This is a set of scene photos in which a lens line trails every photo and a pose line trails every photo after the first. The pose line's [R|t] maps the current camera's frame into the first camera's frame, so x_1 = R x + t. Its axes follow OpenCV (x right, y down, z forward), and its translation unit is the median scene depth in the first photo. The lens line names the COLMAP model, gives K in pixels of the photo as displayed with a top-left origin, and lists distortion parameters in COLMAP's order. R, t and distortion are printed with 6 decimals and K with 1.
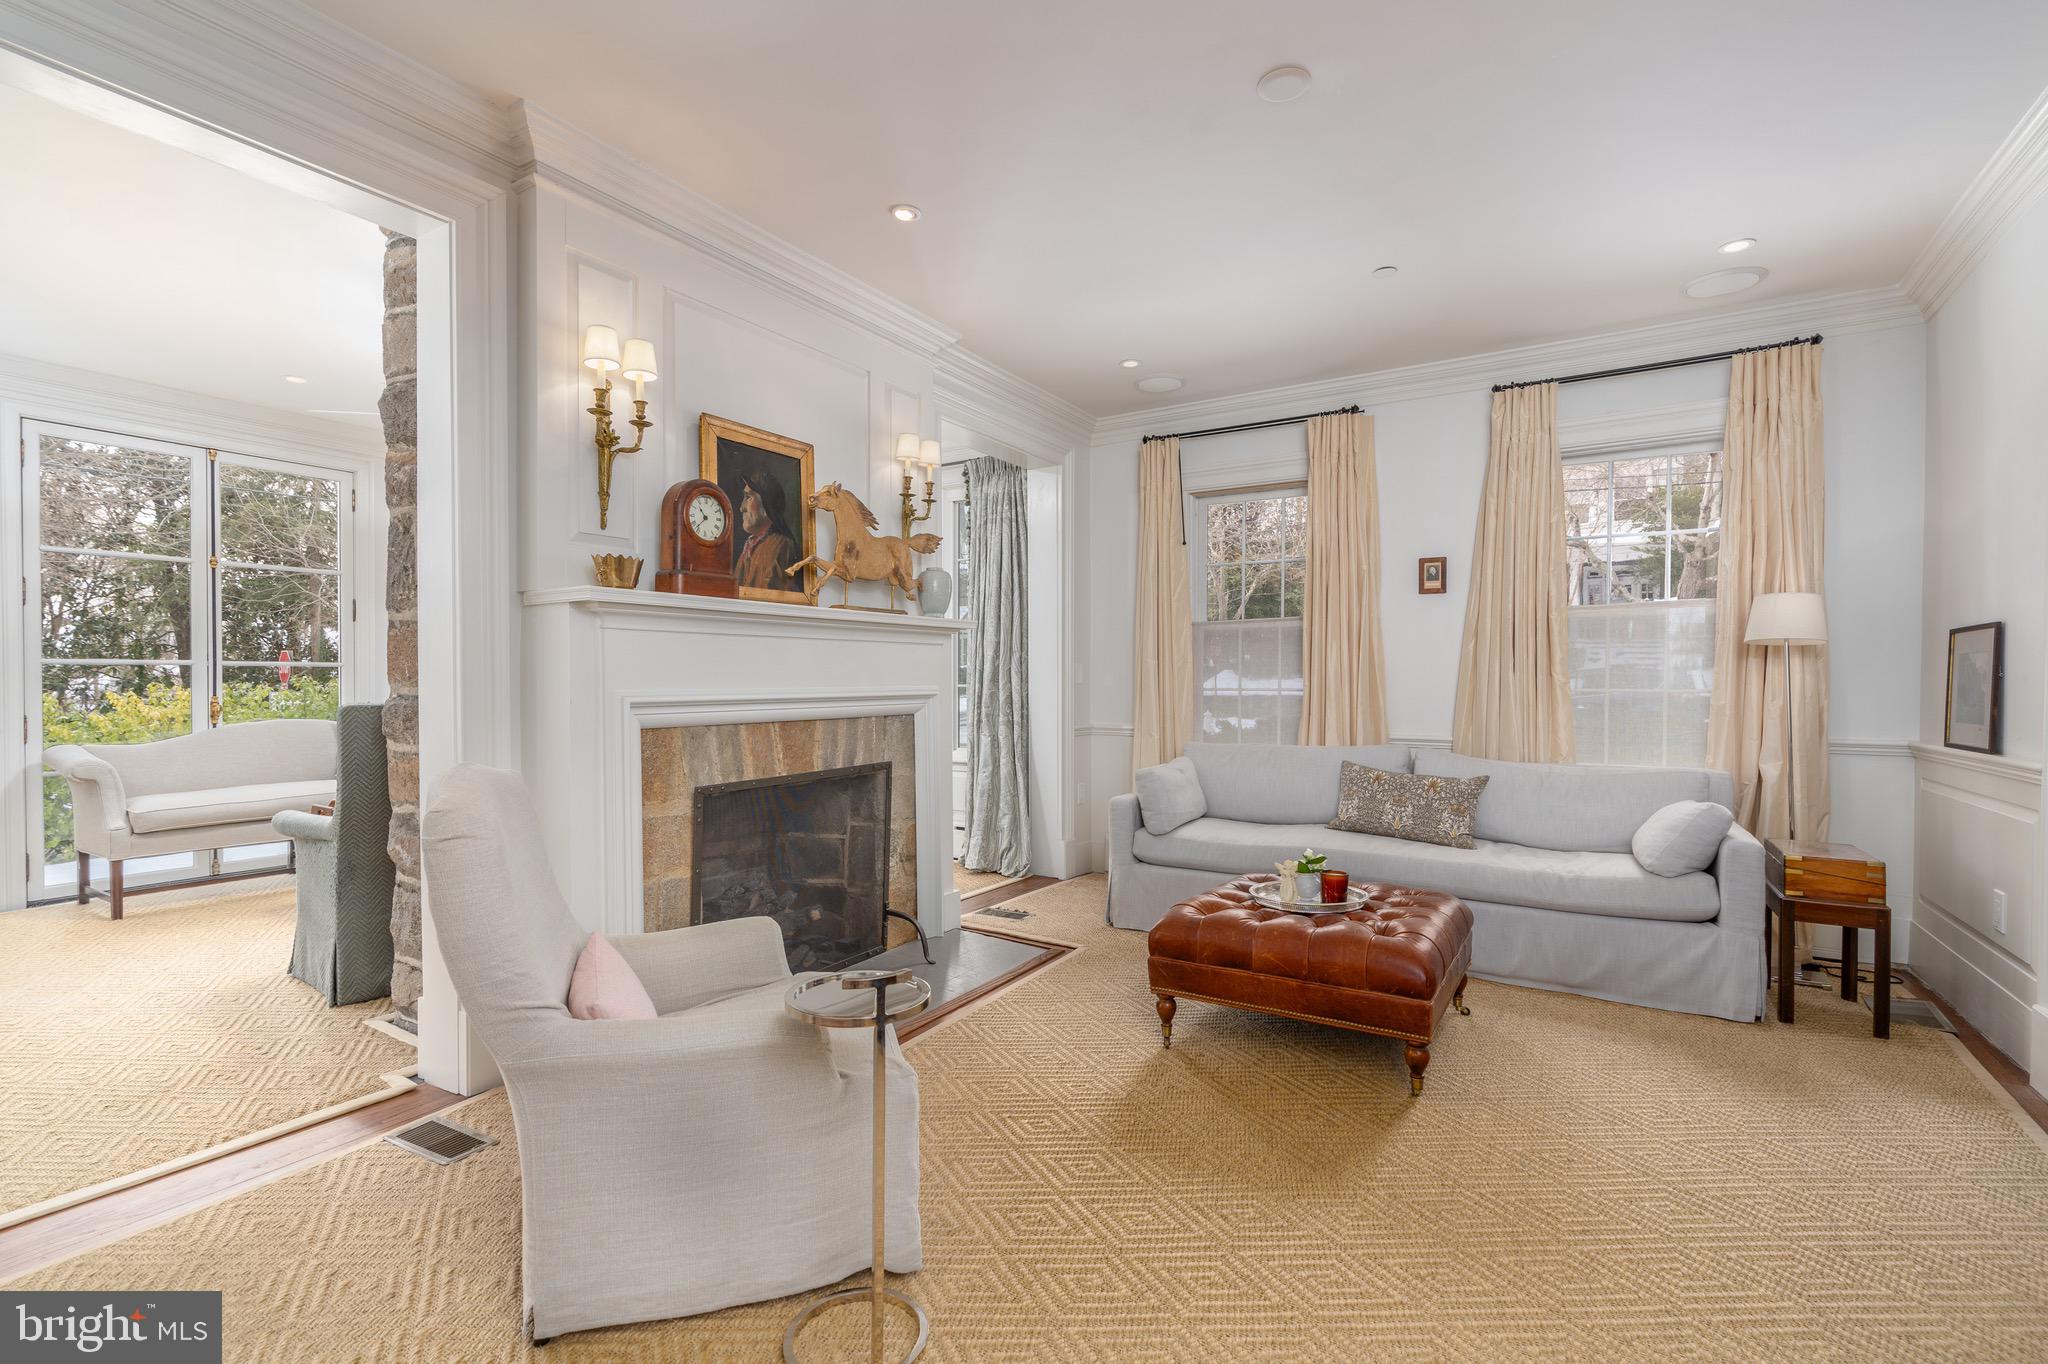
lens RADIAL K [[950.0, 0, 1070.1], [0, 950.0, 687.8], [0, 0, 1]] dist [-0.001216, 0.002095]
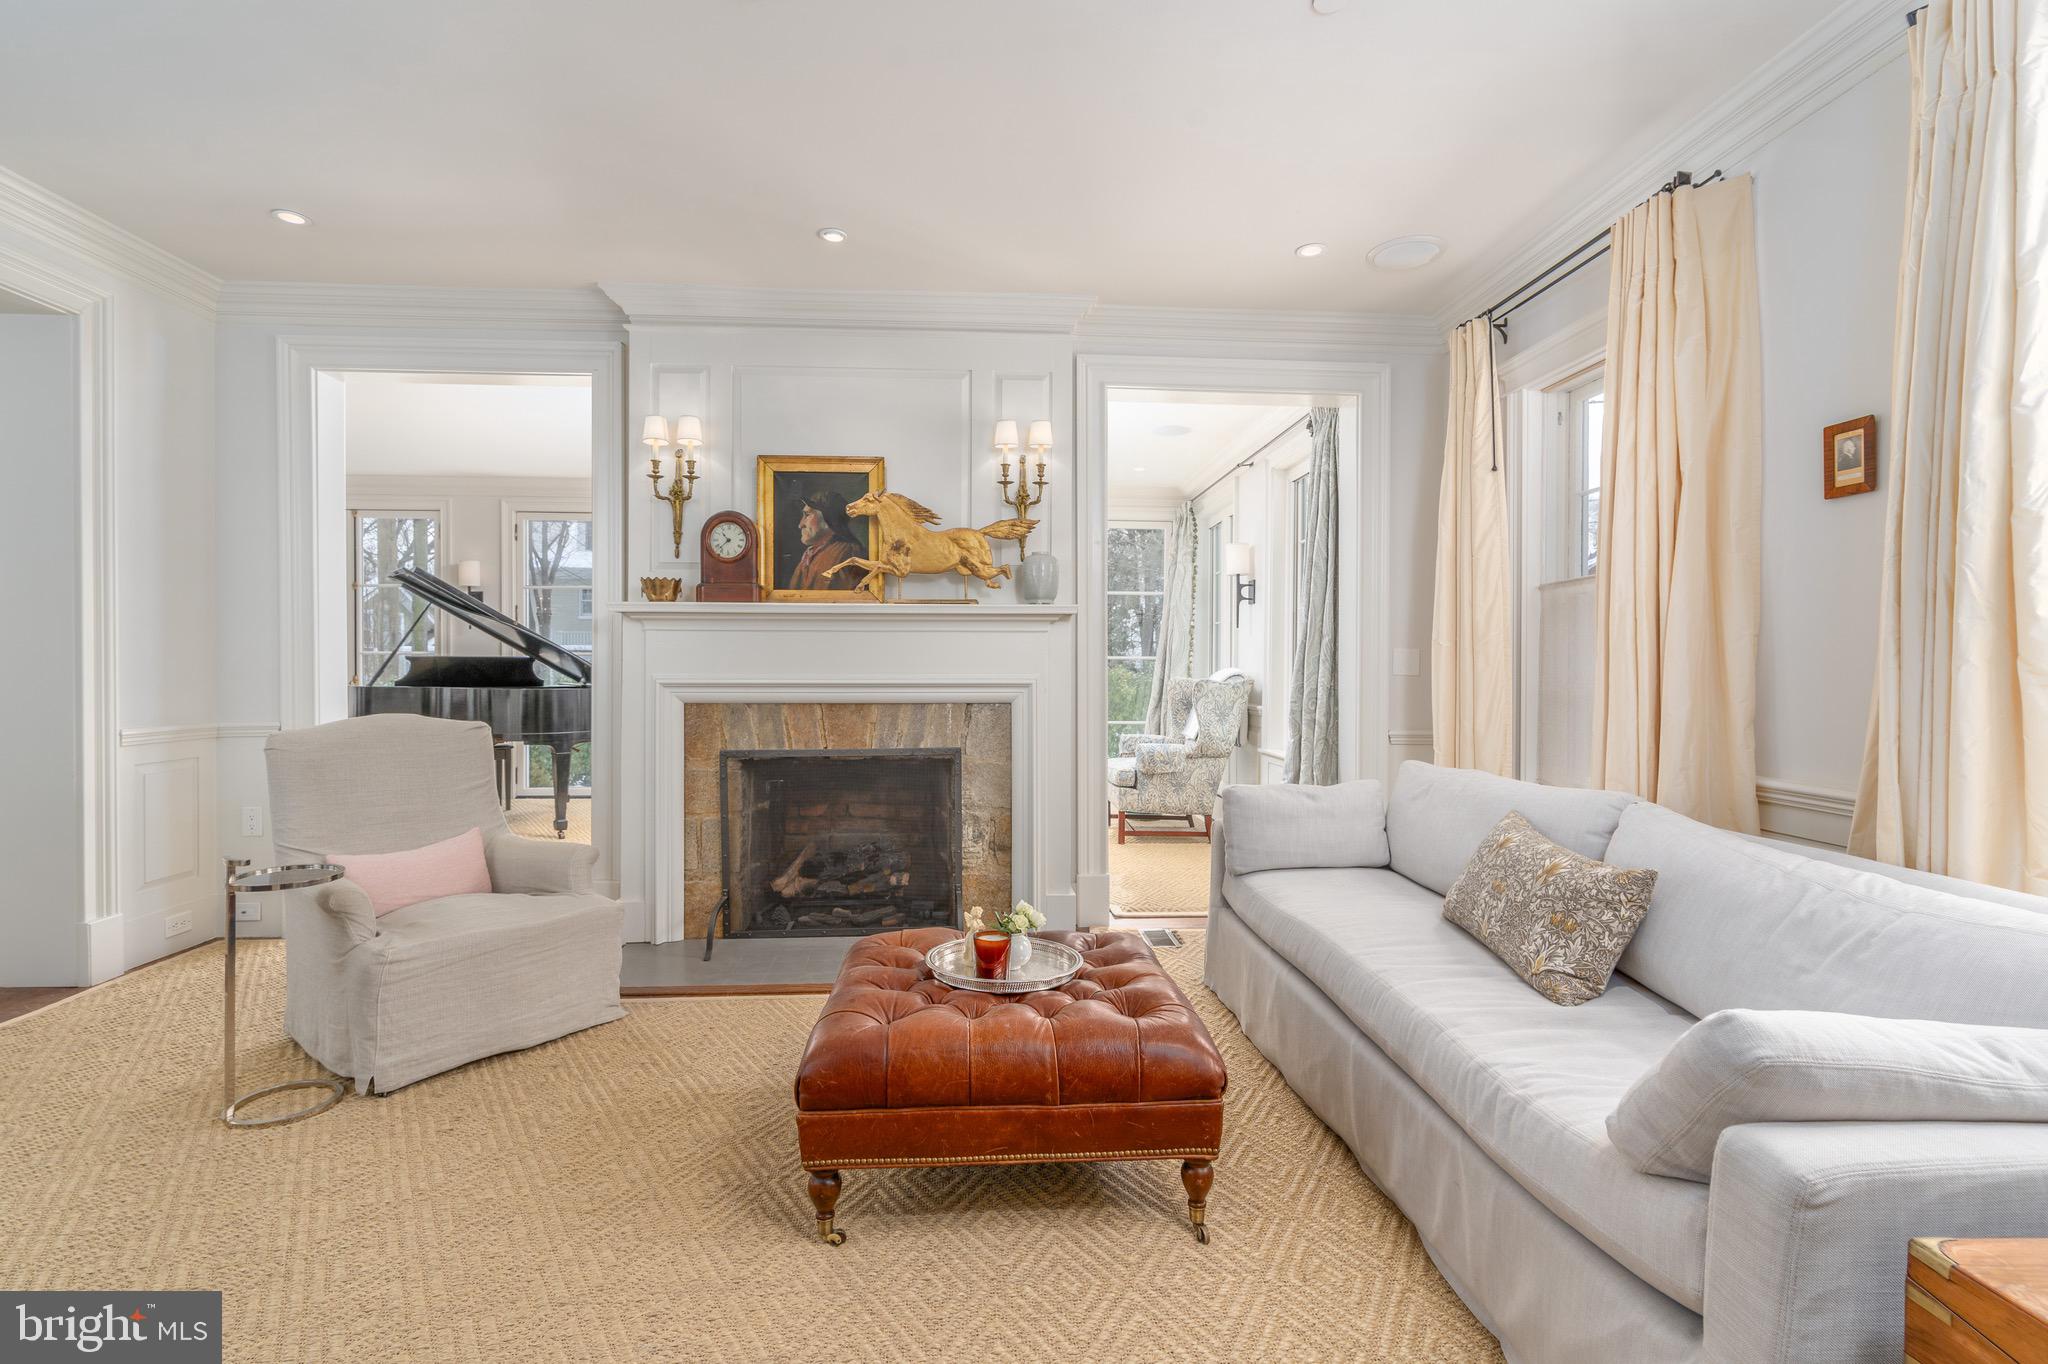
lens RADIAL K [[950.0, 0, 988.6], [0, 950.0, 669.6], [0, 0, 1]] dist [-0.001216, 0.002095]
pose [[0.551761, 0.006148, -0.833980, 0.766849], [-0.010693, 0.999943, 0.000296, -0.008529], [0.833934, 0.008755, 0.551795, 0.516914]]
